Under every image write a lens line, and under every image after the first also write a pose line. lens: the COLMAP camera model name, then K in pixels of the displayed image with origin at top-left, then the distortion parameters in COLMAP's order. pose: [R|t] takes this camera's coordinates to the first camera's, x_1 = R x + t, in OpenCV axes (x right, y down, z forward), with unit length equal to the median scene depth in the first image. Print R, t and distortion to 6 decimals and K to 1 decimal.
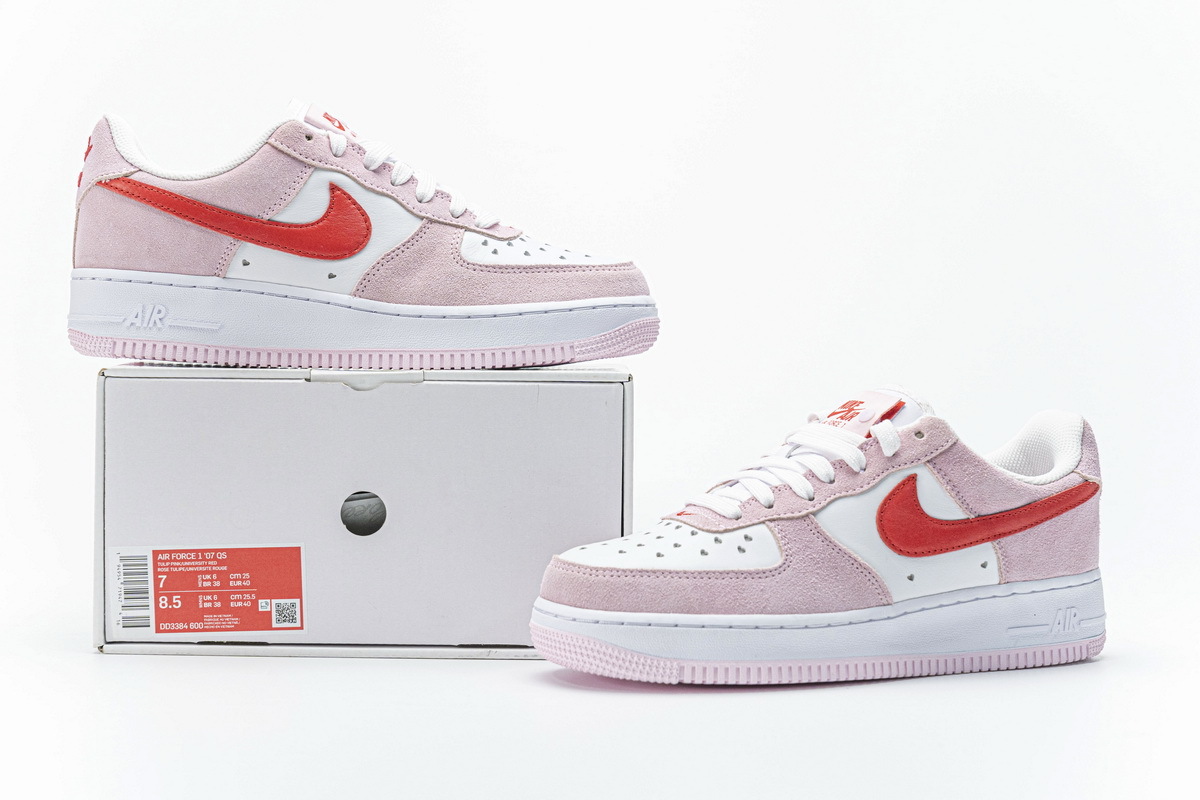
lens RADIAL K [[2417.7, 0, 600.0], [0, 2417.7, 400.0], [0, 0, 1]] dist [-0.013674, -0.011751]
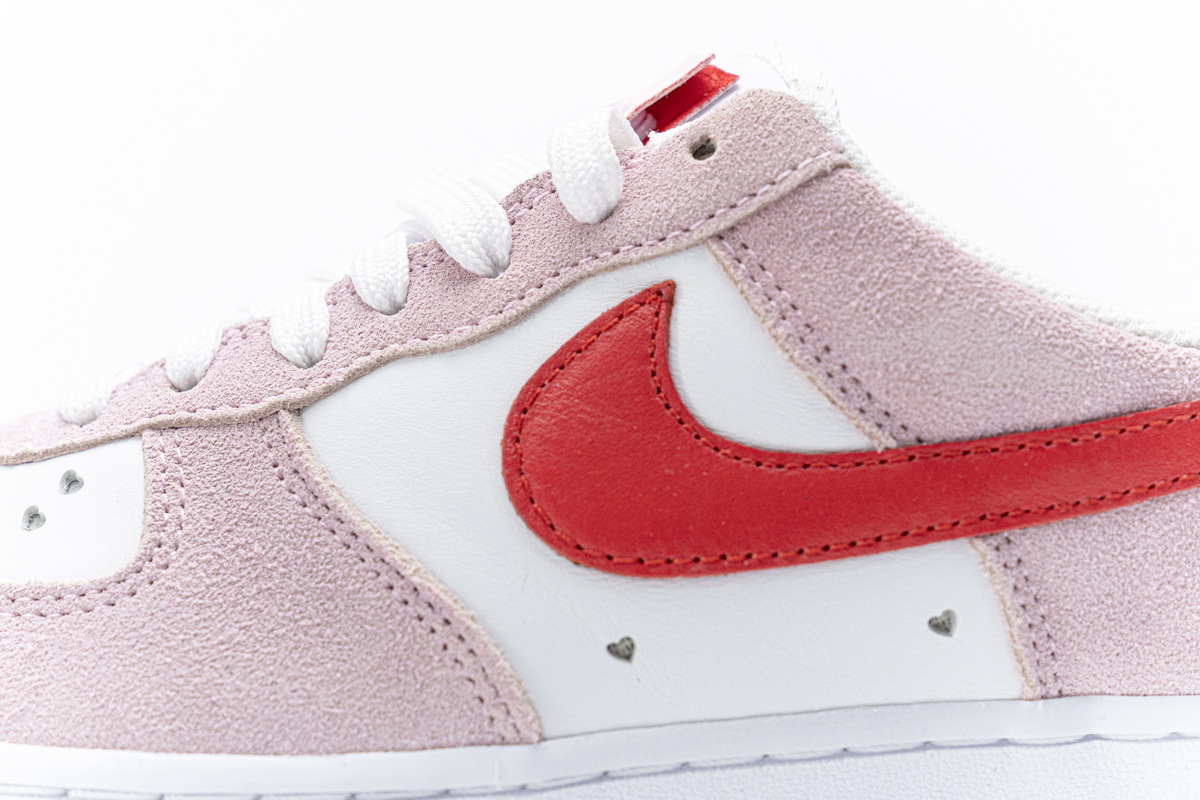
lens RADIAL K [[2417.7, 0, 600.0], [0, 2417.7, 400.0], [0, 0, 1]] dist [-0.013674, -0.011751]
pose [[0.910188, 0.013305, -0.413982, 0.240330], [-0.031657, 0.998795, -0.037502, 0.055357], [0.412984, 0.047239, 0.909512, 0.745654]]
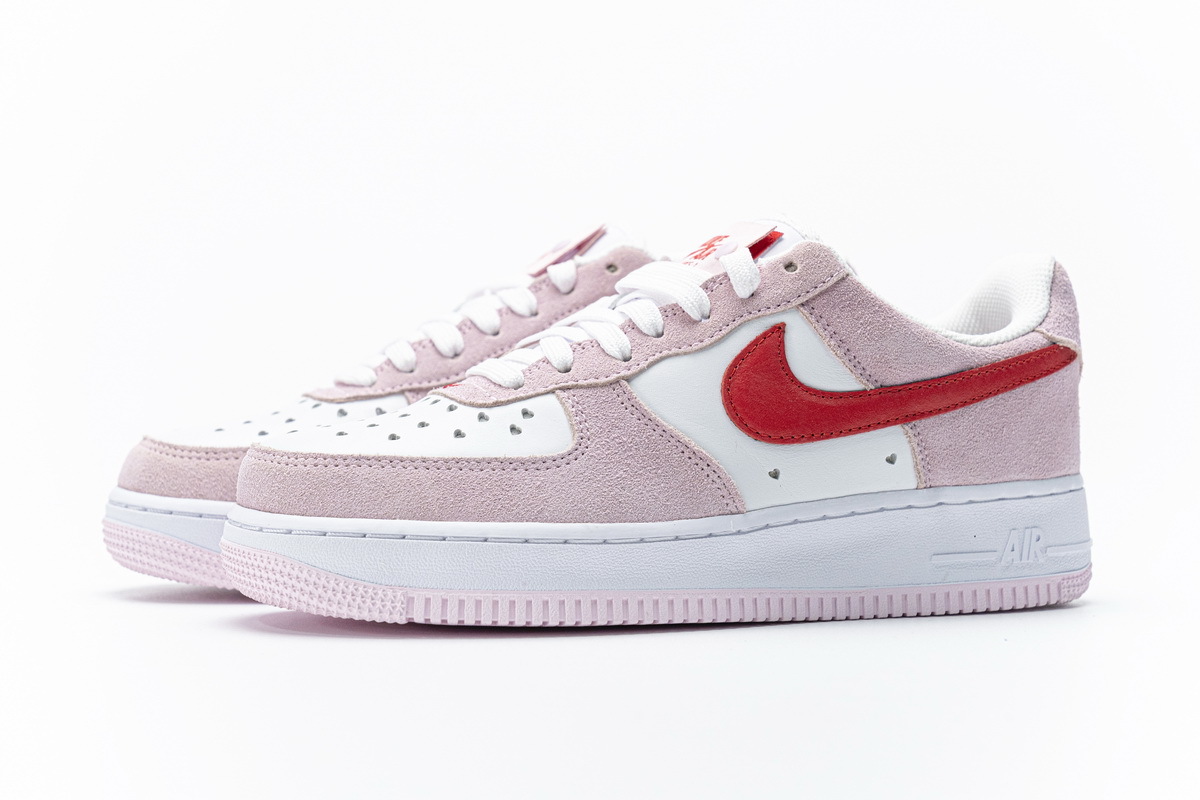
lens RADIAL K [[2195.7, 0, 600.0], [0, 2195.7, 400.0], [0, 0, 1]] dist [0.011248, 0.042380]
pose [[0.994678, -0.006199, -0.102846, 0.143329], [0.003369, 0.999612, -0.027662, 0.069527], [0.102978, 0.027168, 0.994313, 0.381762]]
